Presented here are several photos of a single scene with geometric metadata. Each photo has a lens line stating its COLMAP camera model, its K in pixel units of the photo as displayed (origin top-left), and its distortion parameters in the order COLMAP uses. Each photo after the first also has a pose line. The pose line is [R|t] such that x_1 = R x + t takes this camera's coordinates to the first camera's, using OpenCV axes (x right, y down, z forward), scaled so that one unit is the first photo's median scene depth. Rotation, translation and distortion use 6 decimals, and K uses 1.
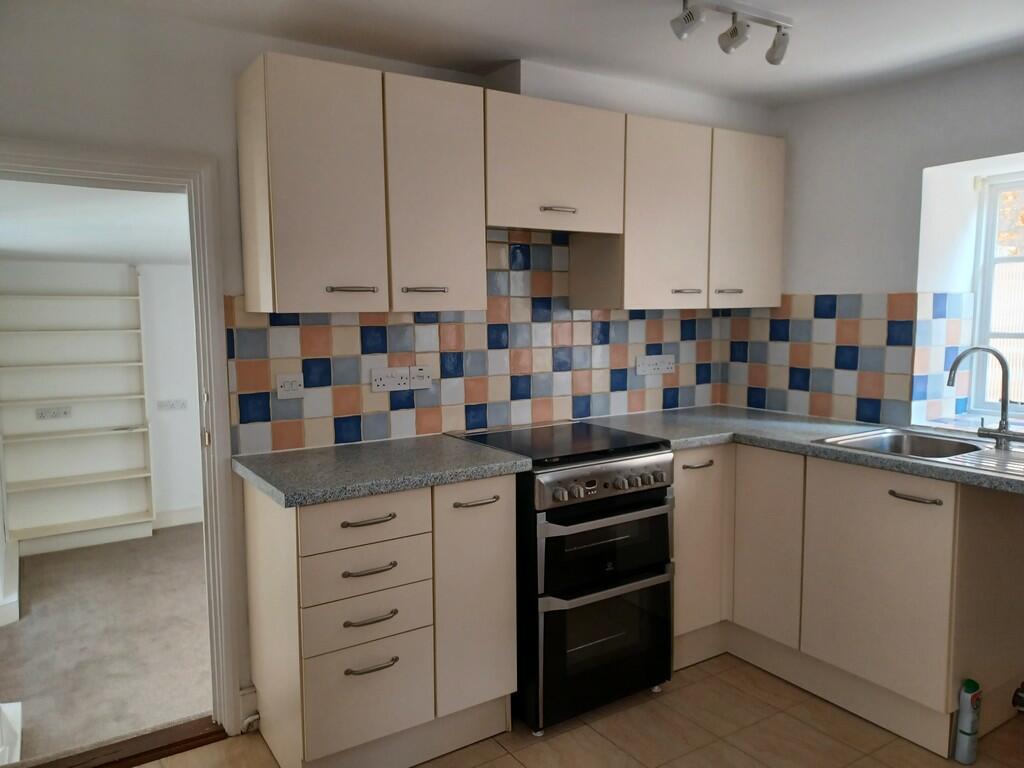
lens RADIAL K [[737.2, 0, 483.4], [0, 737.2, 384.5], [0, 0, 1]] dist [0.035902, 0.003785]
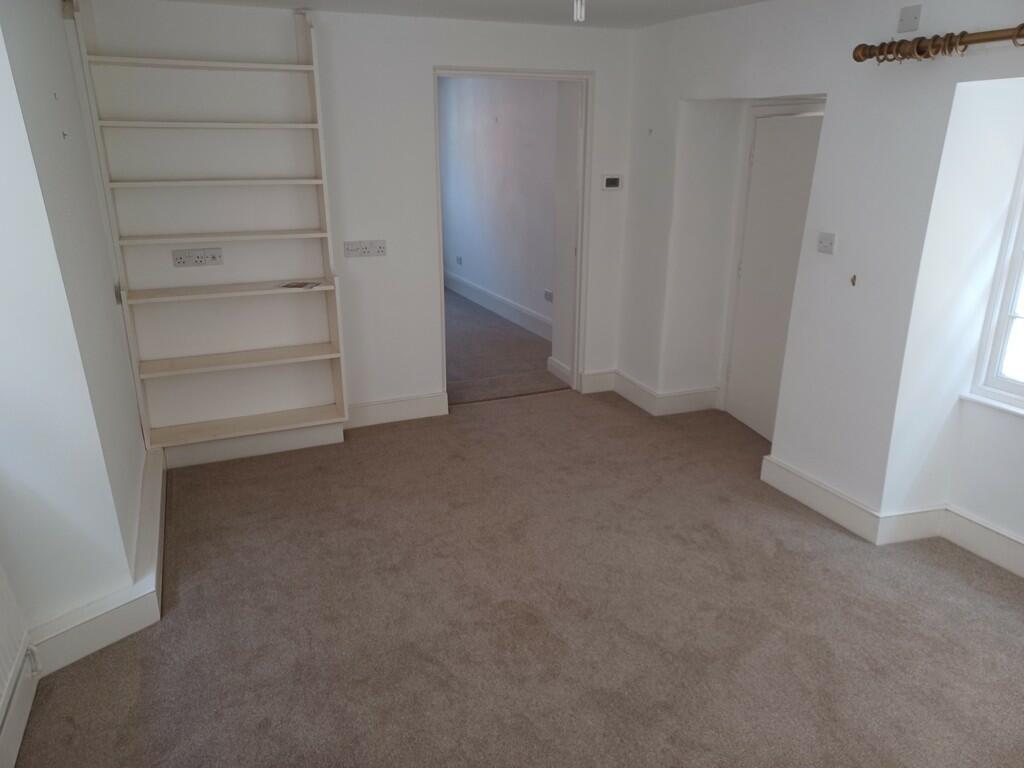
lens RADIAL K [[746.6, 0, 508.1], [0, 746.6, 381.6], [0, 0, 1]] dist [0.079535, -0.089219]
pose [[0.986842, 0.057407, -0.151156, -0.198440], [-0.022619, 0.974671, 0.222496, -0.008536], [0.160100, -0.216149, 0.963144, 0.377481]]
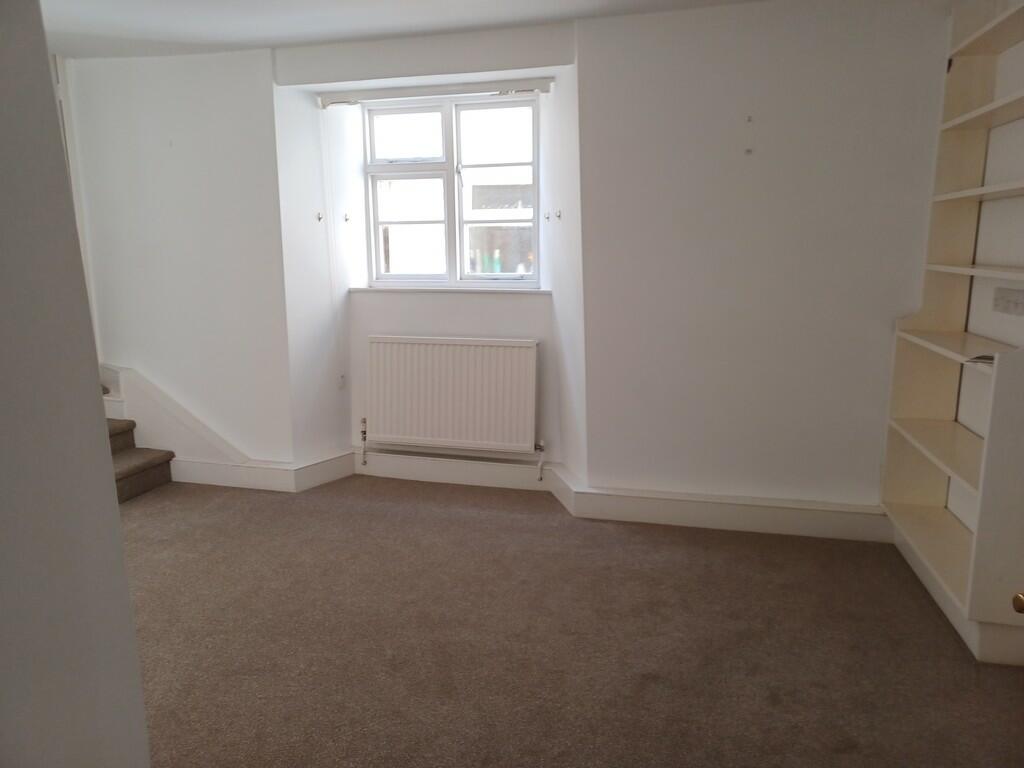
lens RADIAL K [[746.6, 0, 508.1], [0, 746.6, 381.6], [0, 0, 1]] dist [0.079535, -0.089219]
pose [[-0.709752, 0.152478, -0.687752, -0.034478], [-0.046792, 0.963934, 0.261997, -0.021442], [0.702896, 0.218134, -0.677019, 1.087999]]
